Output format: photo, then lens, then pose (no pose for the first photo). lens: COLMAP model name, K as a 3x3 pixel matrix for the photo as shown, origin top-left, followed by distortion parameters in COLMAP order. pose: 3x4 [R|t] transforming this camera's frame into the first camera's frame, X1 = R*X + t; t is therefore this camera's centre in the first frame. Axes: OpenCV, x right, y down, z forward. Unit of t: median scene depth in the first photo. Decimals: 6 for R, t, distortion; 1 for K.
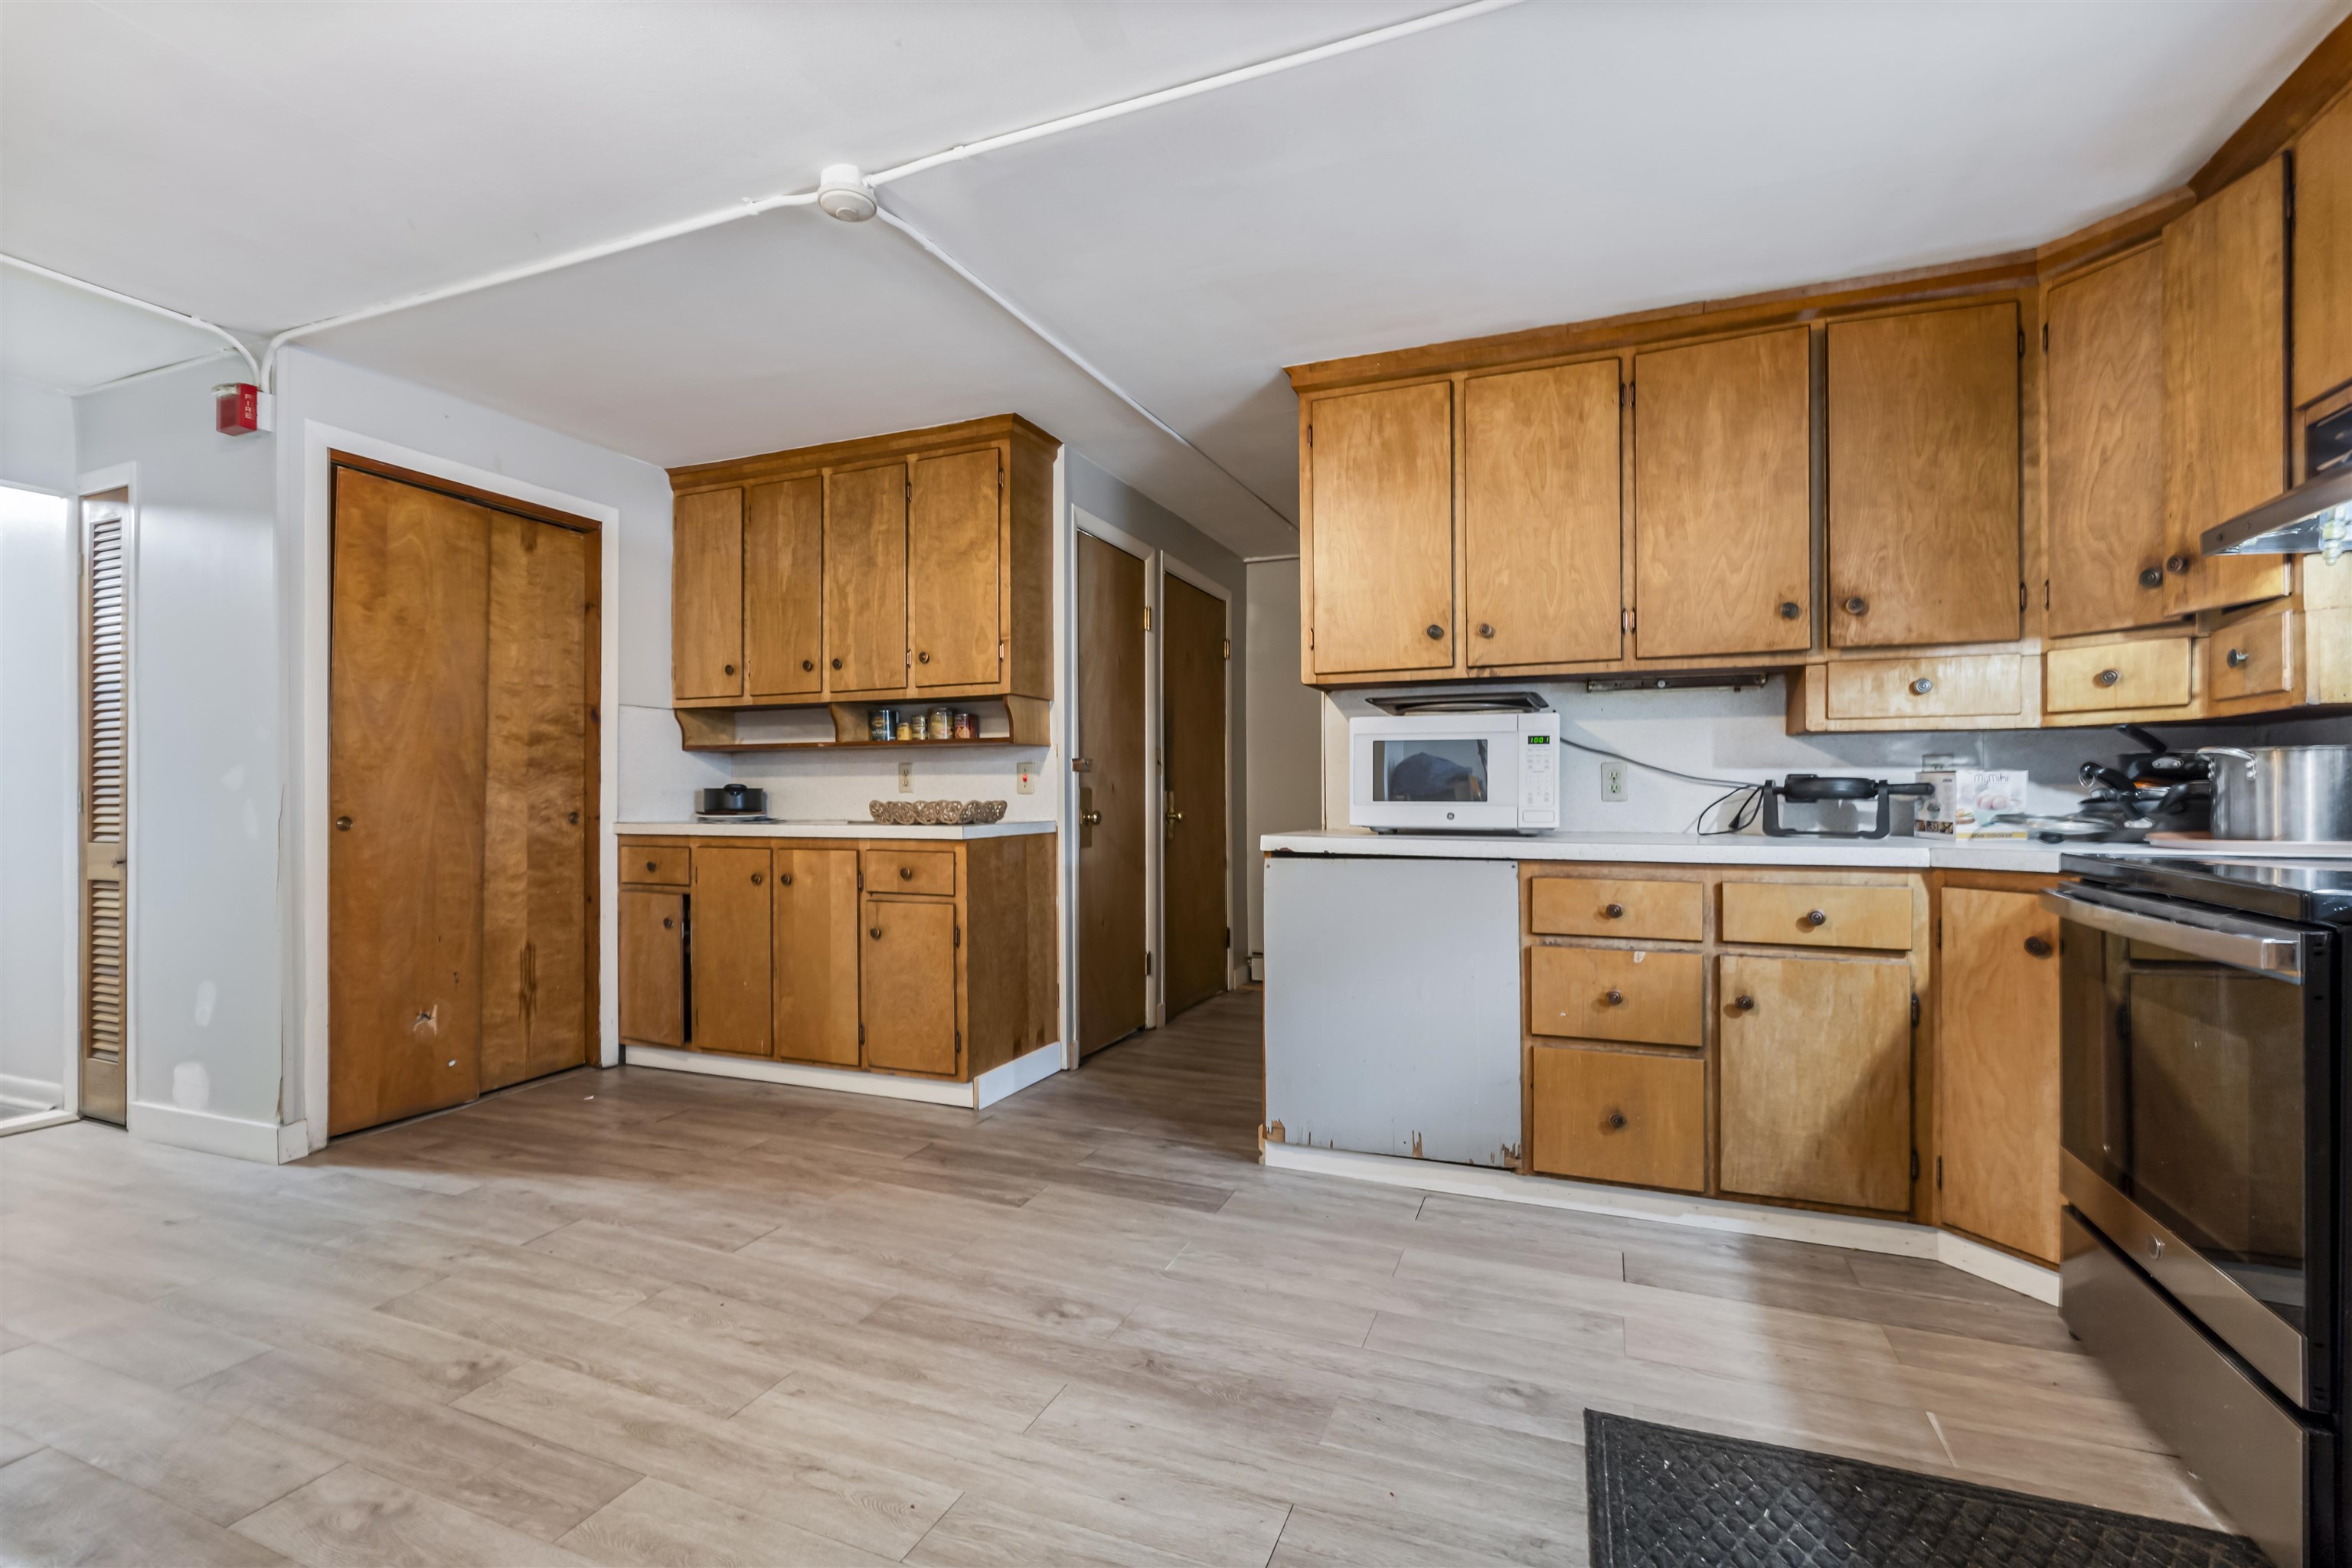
lens RADIAL K [[1061.7, 0, 1176.2], [0, 1061.7, 784.7], [0, 0, 1]] dist [0.001886, -0.000161]
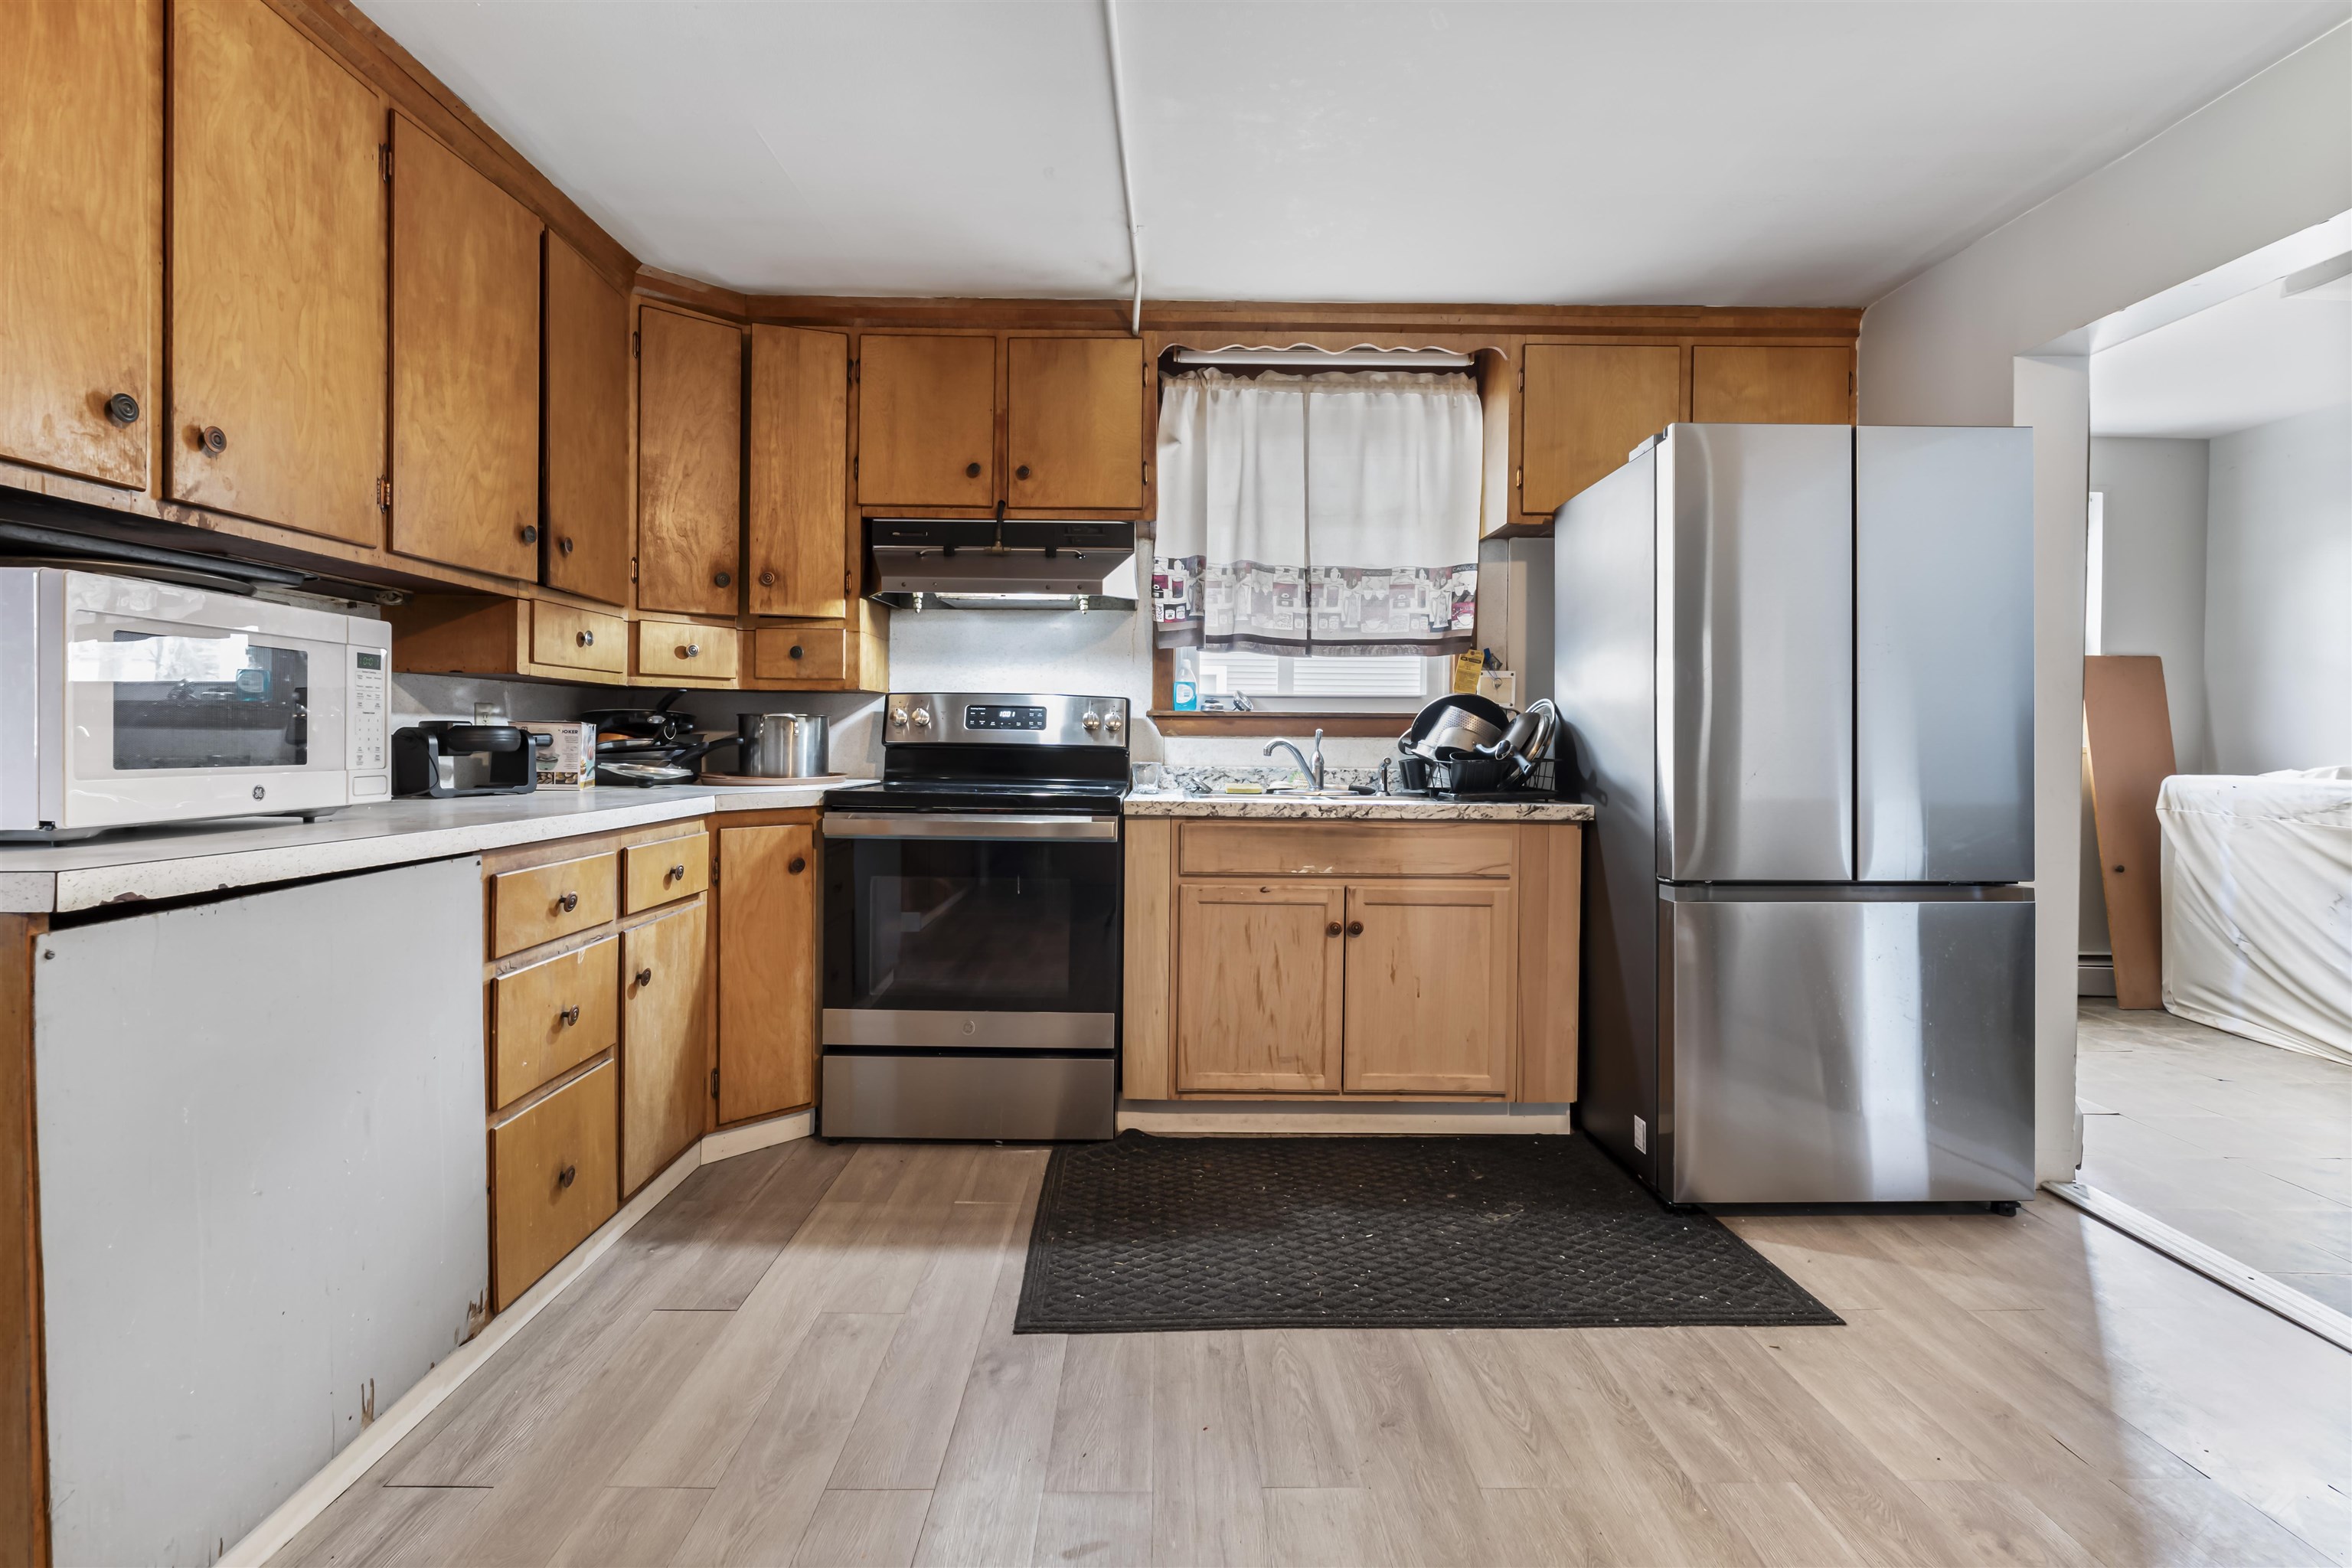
lens RADIAL K [[1061.7, 0, 1182.4], [0, 1061.7, 748.7], [0, 0, 1]] dist [0.001886, -0.000161]
pose [[-0.396334, -0.009731, 0.918055, -0.496342], [-0.013369, 0.999899, 0.004827, -0.000721], [-0.918009, -0.010360, -0.396424, 0.973789]]
